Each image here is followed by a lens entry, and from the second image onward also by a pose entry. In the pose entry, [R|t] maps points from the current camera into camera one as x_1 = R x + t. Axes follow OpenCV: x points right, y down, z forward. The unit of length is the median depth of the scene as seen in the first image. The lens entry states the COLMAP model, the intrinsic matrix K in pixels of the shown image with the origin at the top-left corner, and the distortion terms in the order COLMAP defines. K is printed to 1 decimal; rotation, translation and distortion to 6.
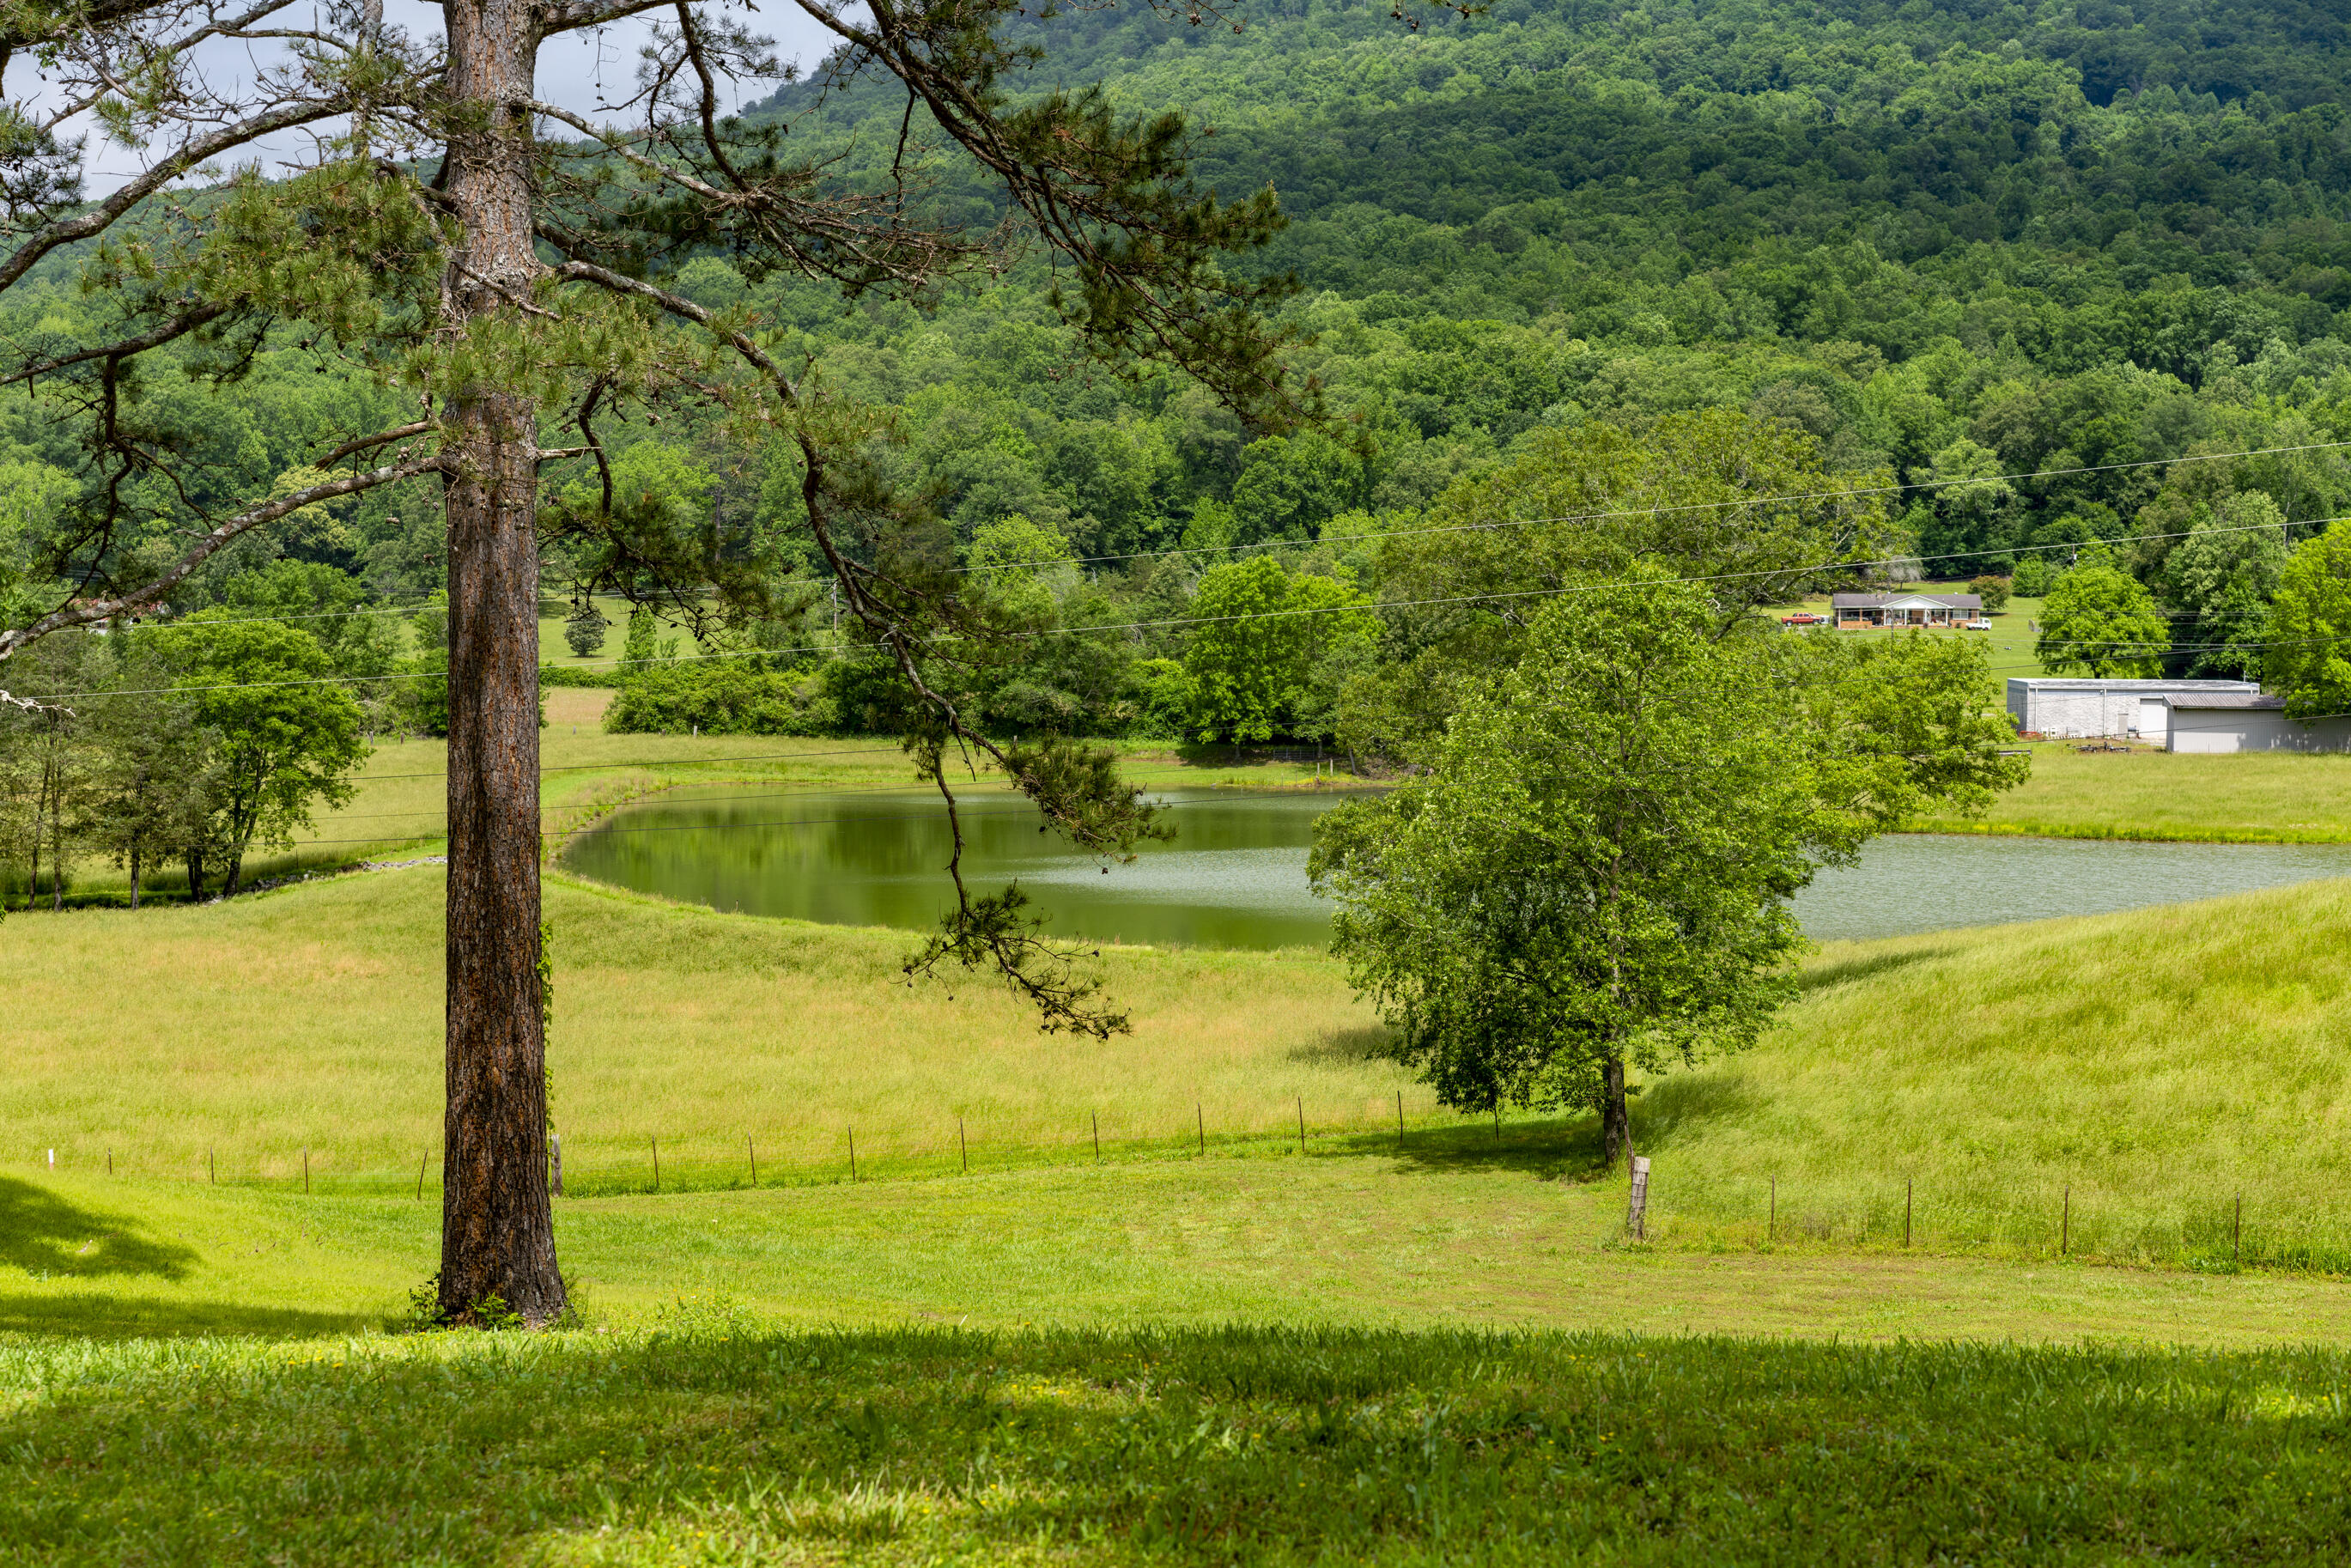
lens RADIAL K [[3702.5, 0, 1175.5], [0, 3702.5, 784.0], [0, 0, 1]] dist [0.377688, -2.082729]
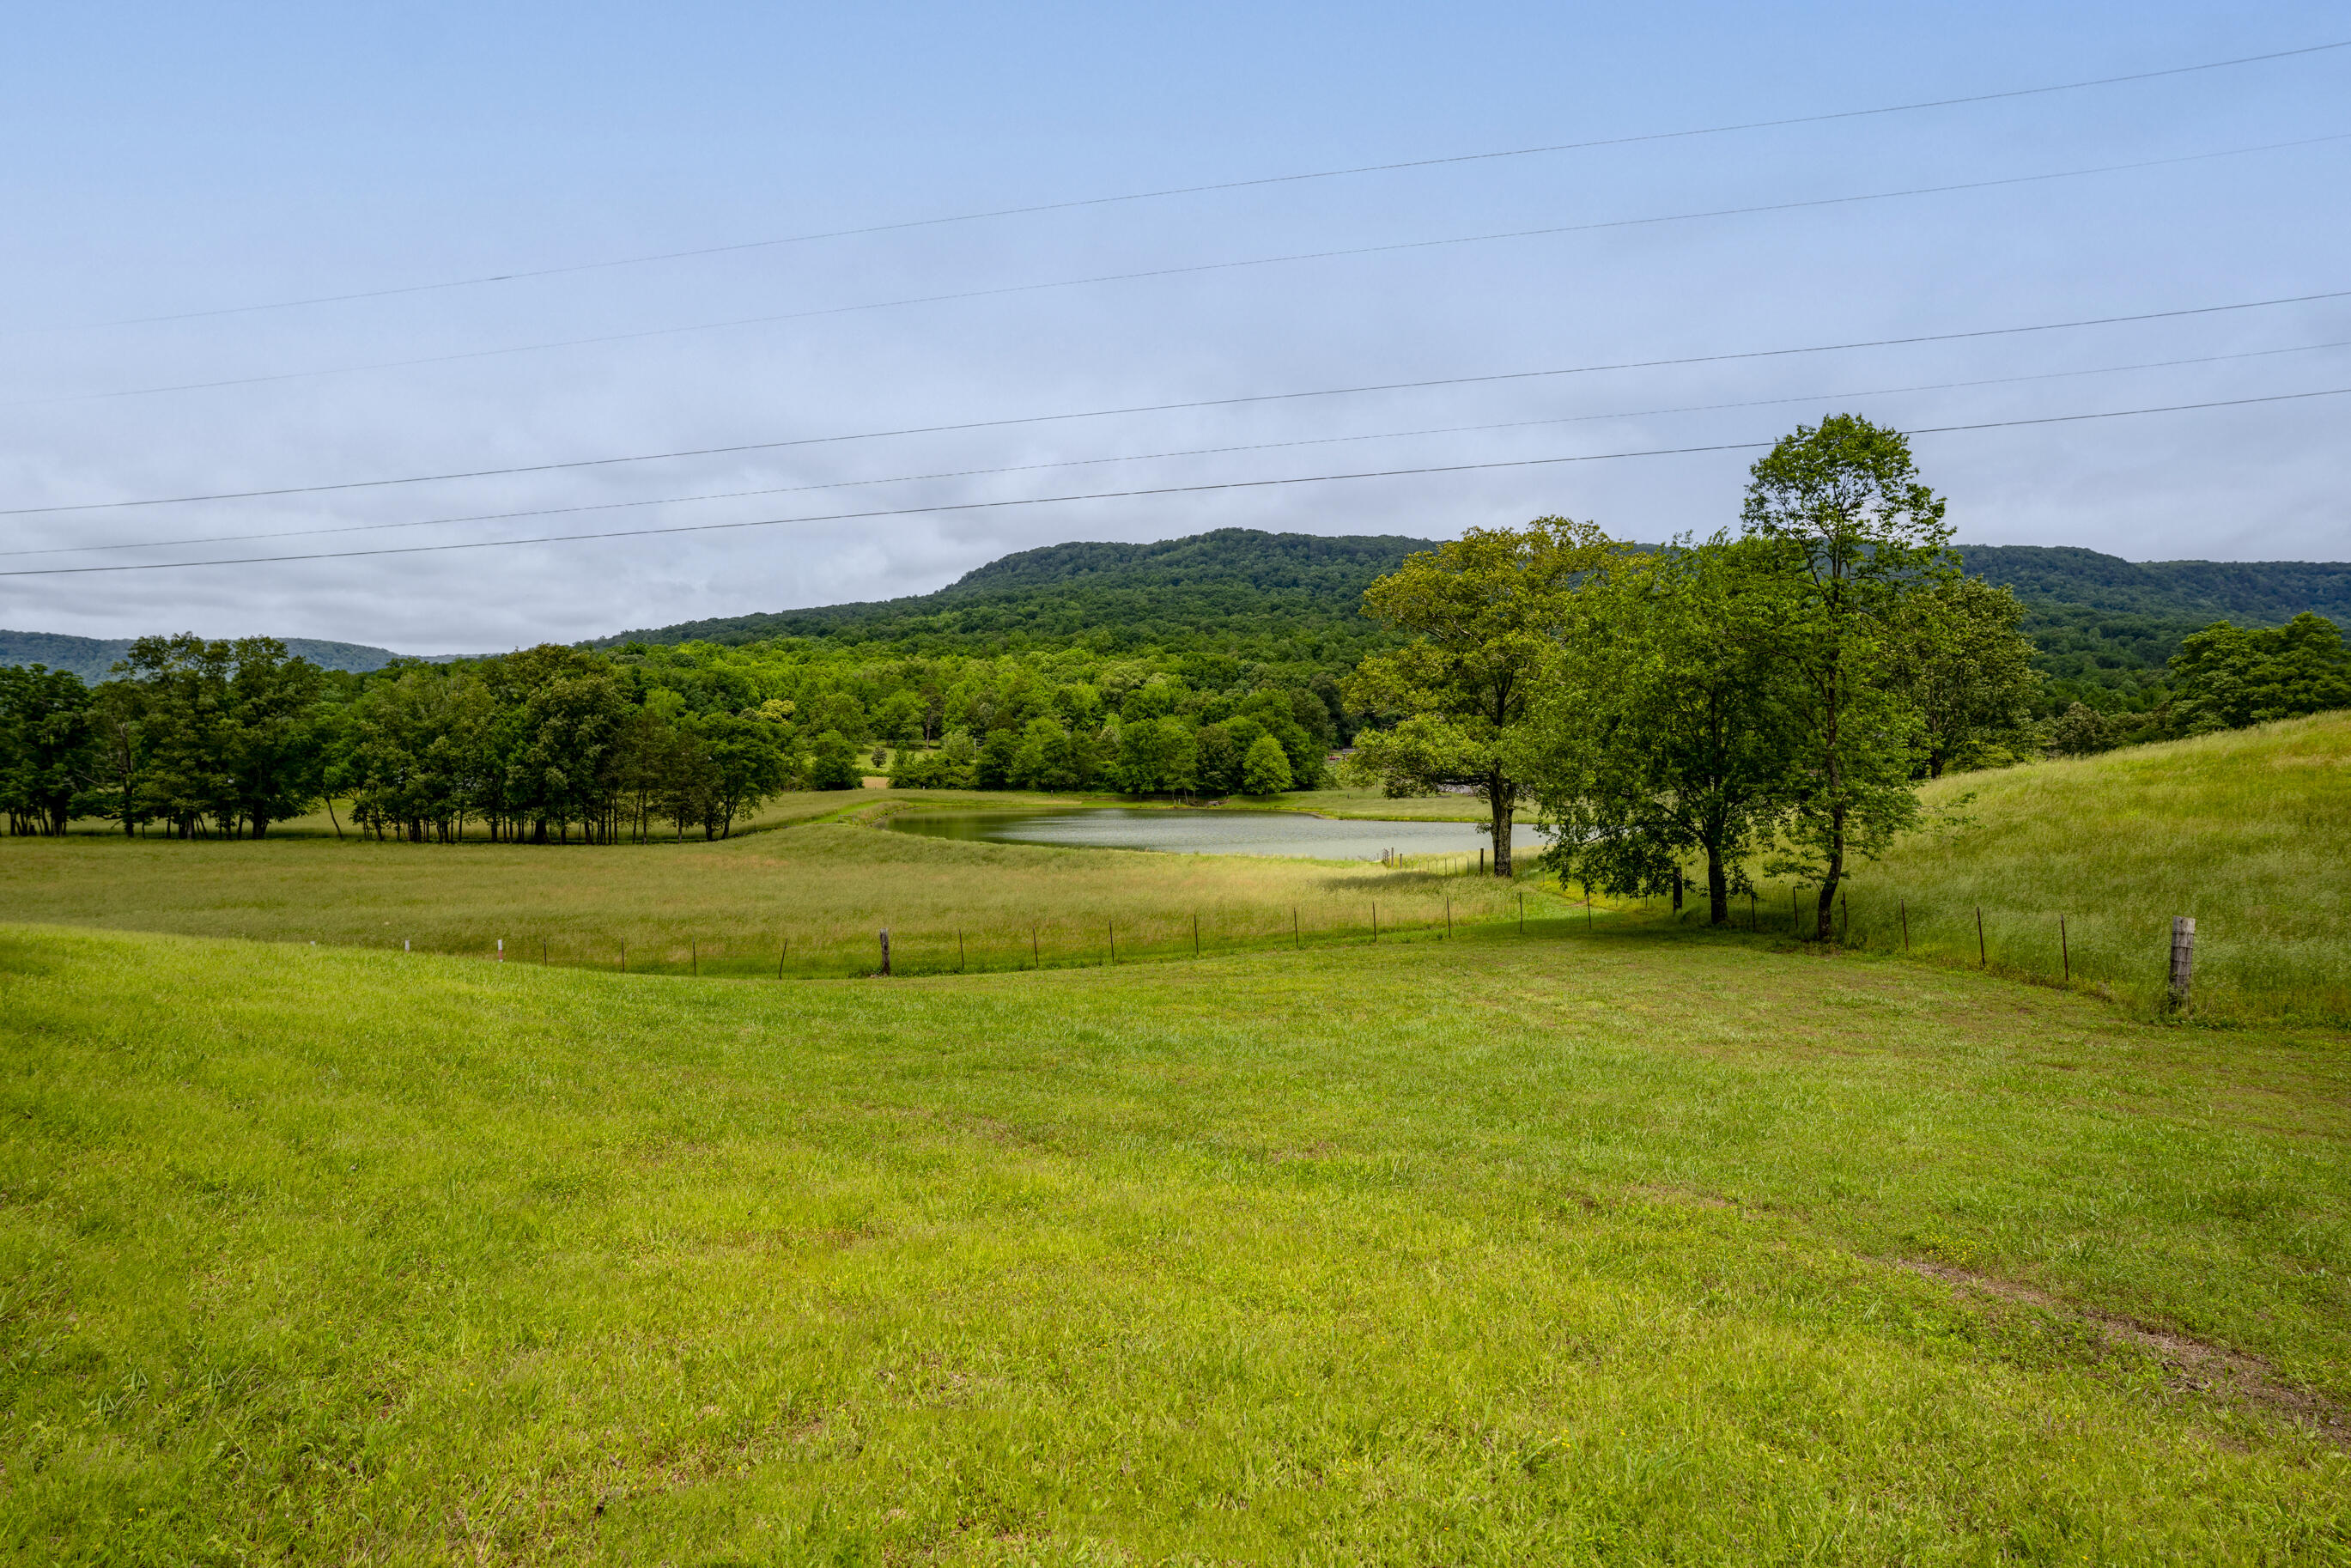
lens RADIAL K [[1304.9, 0, 1175.5], [0, 1304.9, 784.0], [0, 0, 1]] dist [-0.002345, 0.000590]
pose [[0.997622, 0.001810, 0.068897, -0.020046], [0.000494, 0.999442, -0.033397, 0.012155], [-0.068919, 0.033352, 0.997065, 0.111303]]
